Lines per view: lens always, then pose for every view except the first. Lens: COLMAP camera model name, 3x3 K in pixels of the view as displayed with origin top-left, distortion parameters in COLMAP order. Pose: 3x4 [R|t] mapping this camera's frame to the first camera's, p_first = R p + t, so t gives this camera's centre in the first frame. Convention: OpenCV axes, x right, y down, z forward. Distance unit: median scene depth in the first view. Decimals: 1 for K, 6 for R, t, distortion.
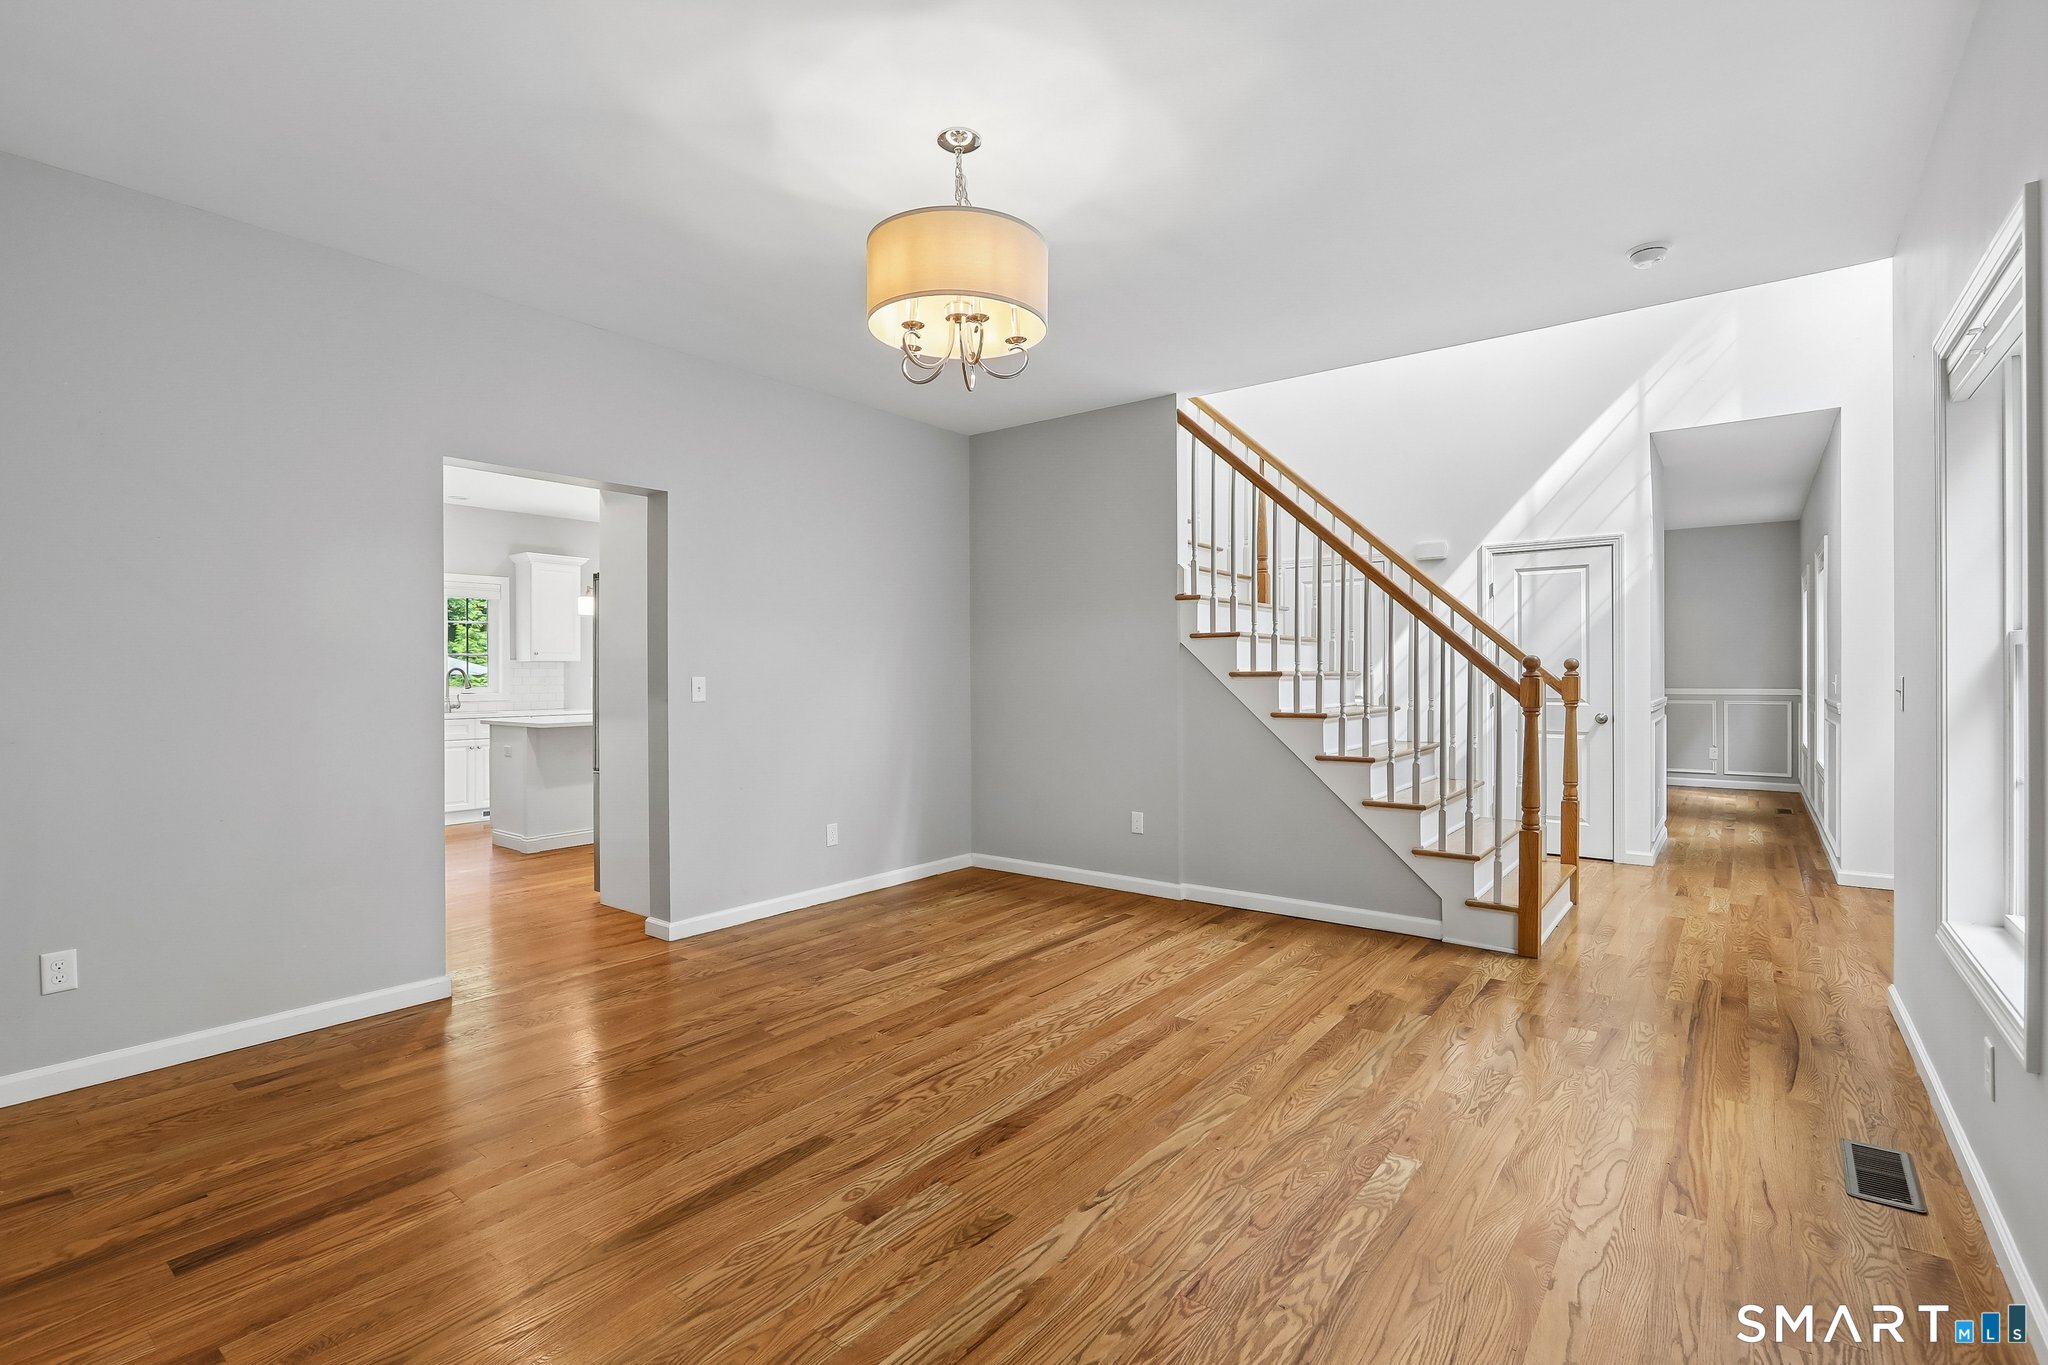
lens RADIAL K [[943.9, 0, 1011.1], [0, 943.9, 666.9], [0, 0, 1]] dist [-0.022712, 0.005676]
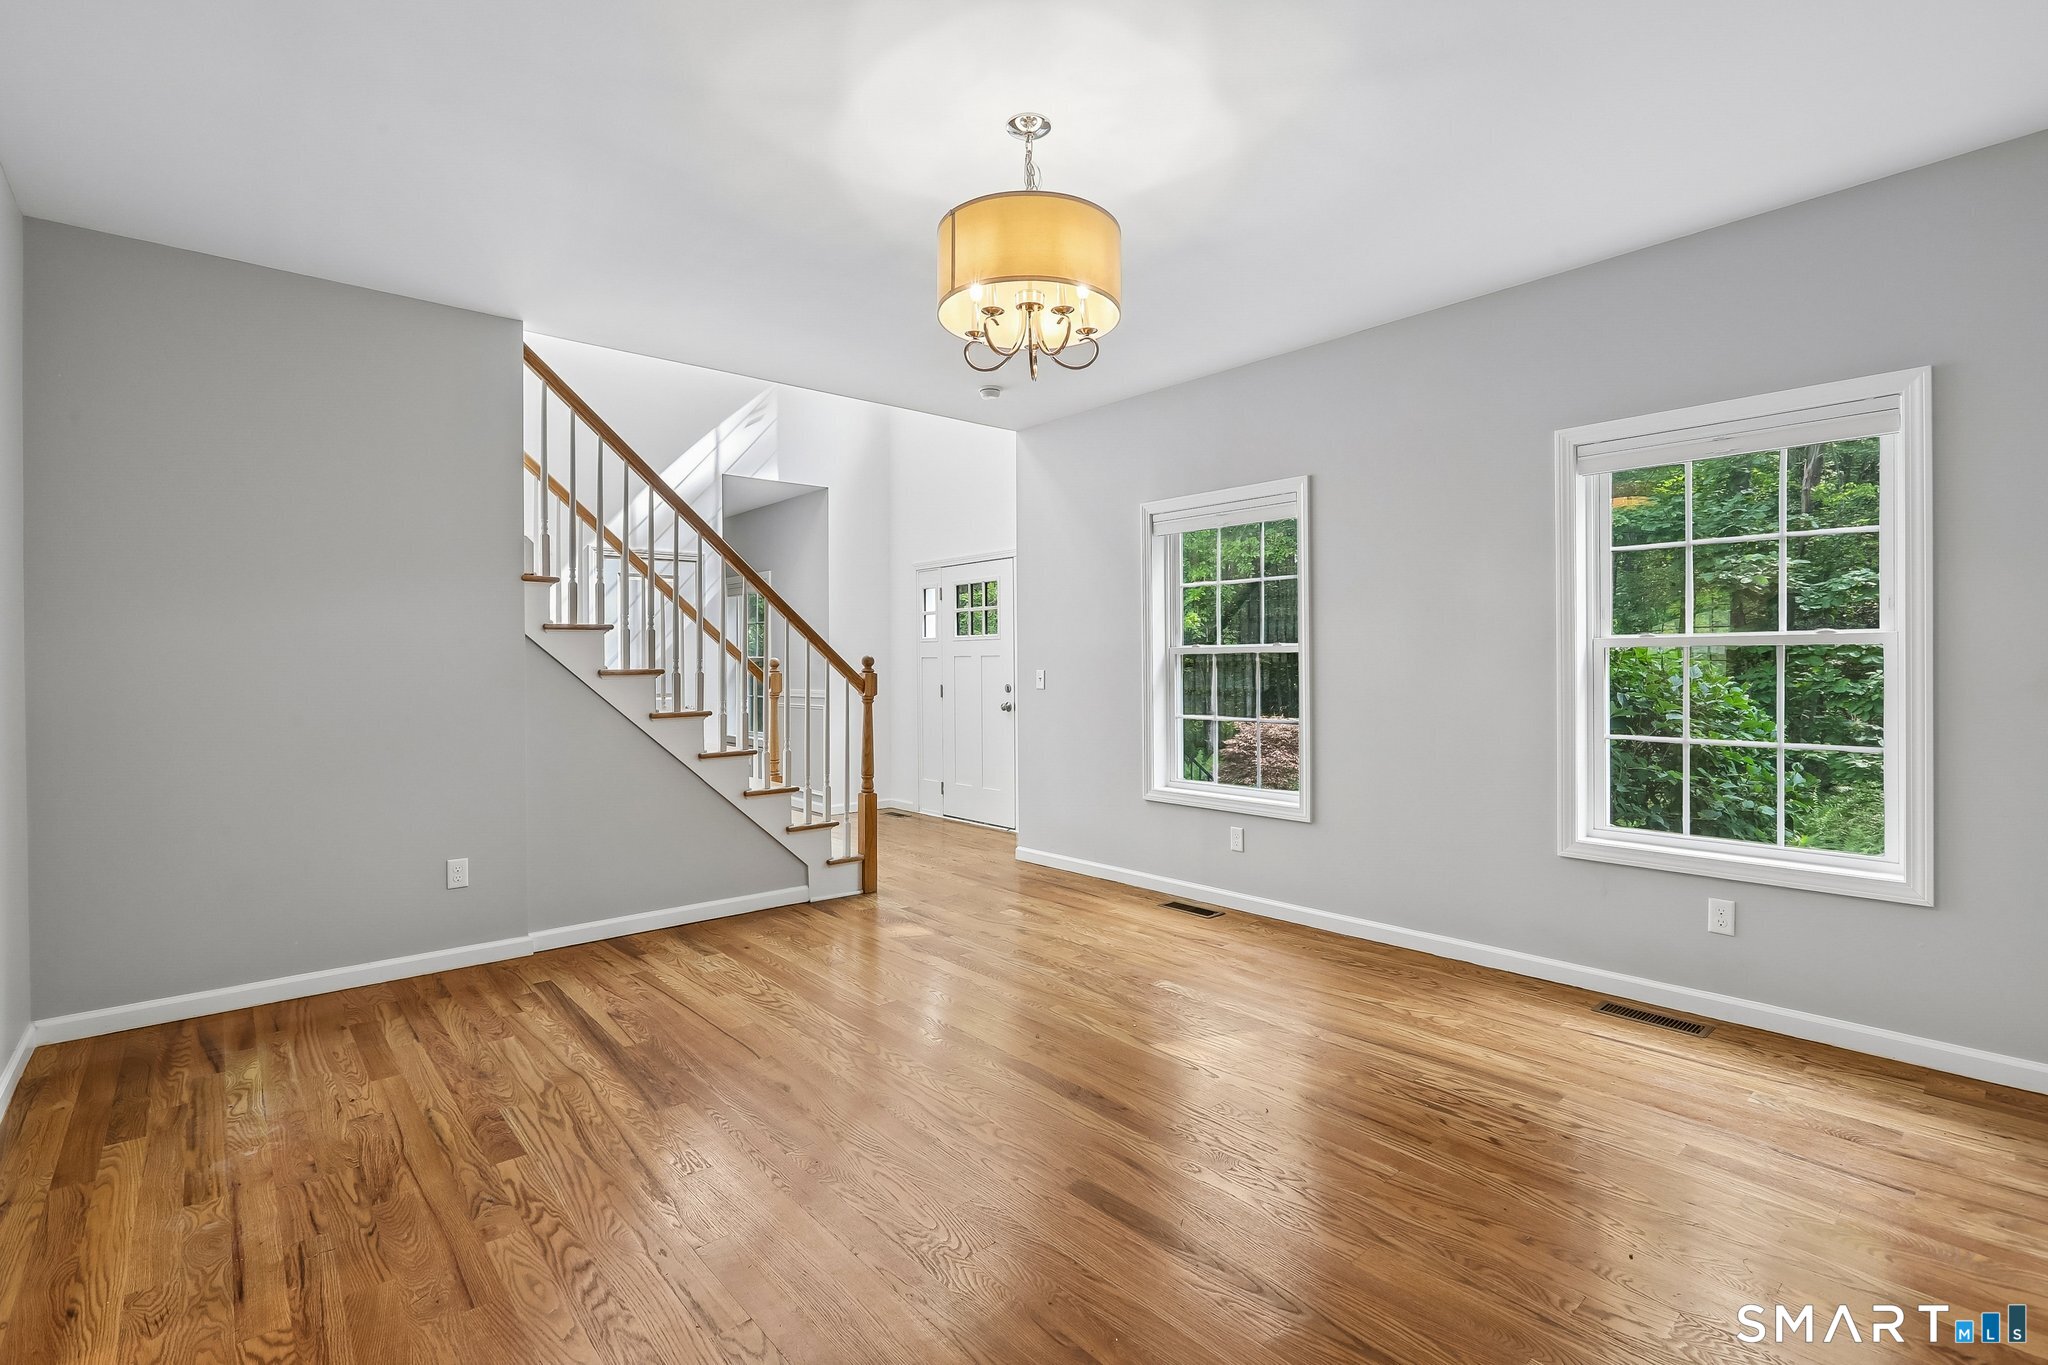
lens RADIAL K [[943.9, 0, 1042.1], [0, 943.9, 667.8], [0, 0, 1]] dist [-0.022712, 0.005676]
pose [[0.177268, 0.001070, 0.984162, -0.658558], [0.005153, 0.999985, -0.002016, 0.008368], [-0.984149, 0.005429, 0.177260, 0.534339]]
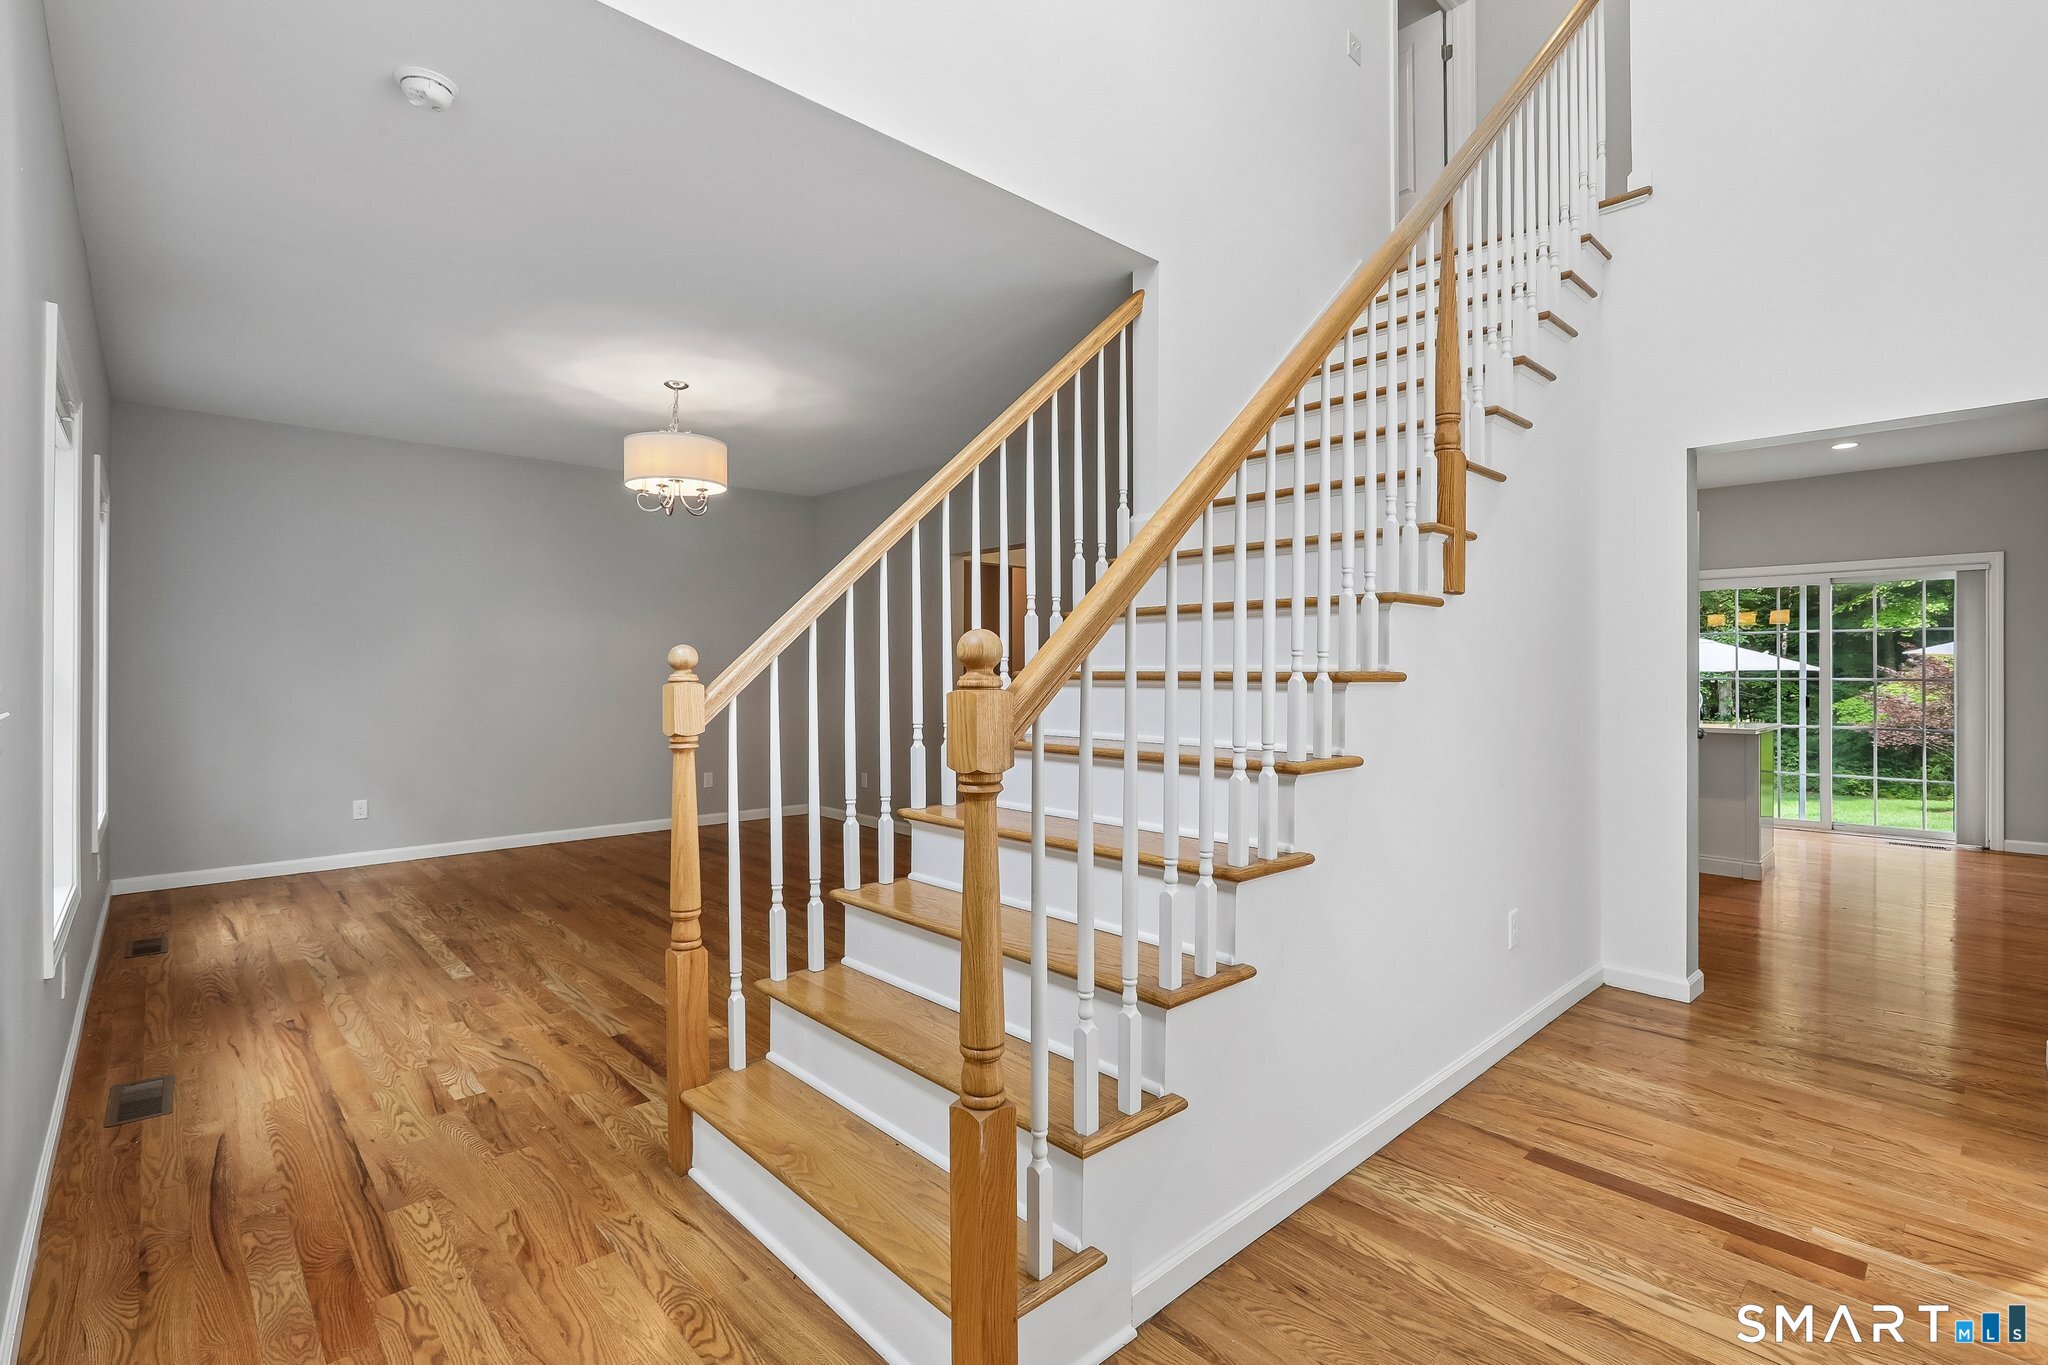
lens RADIAL K [[943.9, 0, 1012.6], [0, 943.9, 671.5], [0, 0, 1]] dist [-0.022712, 0.005676]
pose [[-0.164084, 0.003109, -0.986442, 1.064461], [0.004738, 0.999986, 0.002364, 0.009218], [0.986435, -0.004286, -0.164096, 1.269960]]
